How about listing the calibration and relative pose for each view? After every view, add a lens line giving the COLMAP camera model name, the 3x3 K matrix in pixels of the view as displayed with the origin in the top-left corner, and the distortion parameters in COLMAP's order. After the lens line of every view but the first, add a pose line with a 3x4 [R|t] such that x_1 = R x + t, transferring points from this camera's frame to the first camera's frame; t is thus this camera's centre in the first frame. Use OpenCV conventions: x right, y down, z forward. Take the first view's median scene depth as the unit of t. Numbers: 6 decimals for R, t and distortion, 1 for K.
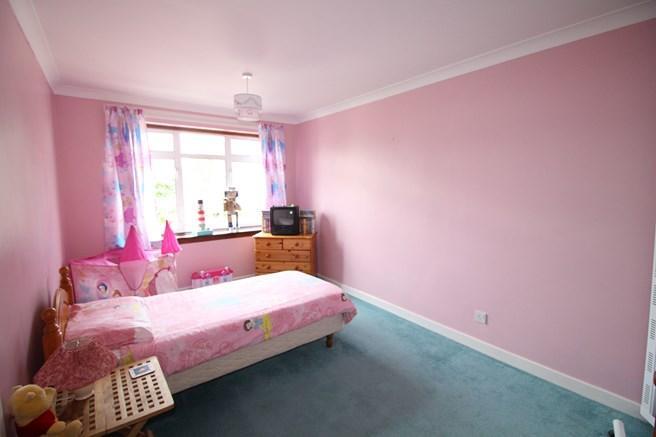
lens RADIAL K [[301.5, 0, 328.0], [0, 301.5, 218.5], [0, 0, 1]] dist [-0.013461, -0.000371]
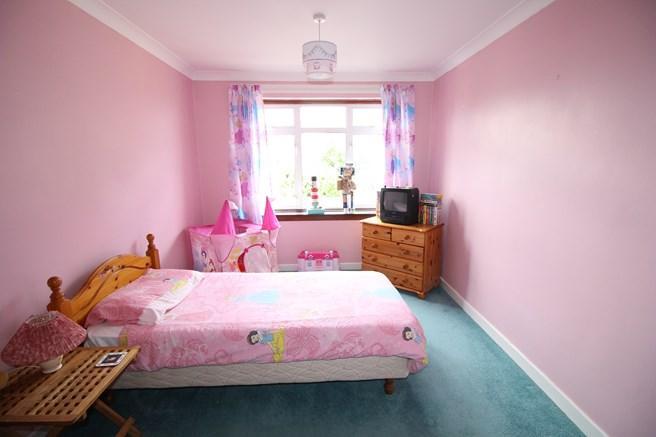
lens RADIAL K [[301.5, 0, 328.0], [0, 301.5, 218.5], [0, 0, 1]] dist [-0.013461, -0.000371]
pose [[0.825495, 0.105131, -0.554532, 0.162792], [-0.062475, 0.993482, 0.095348, -0.025704], [0.560941, -0.044065, 0.826682, 0.245988]]
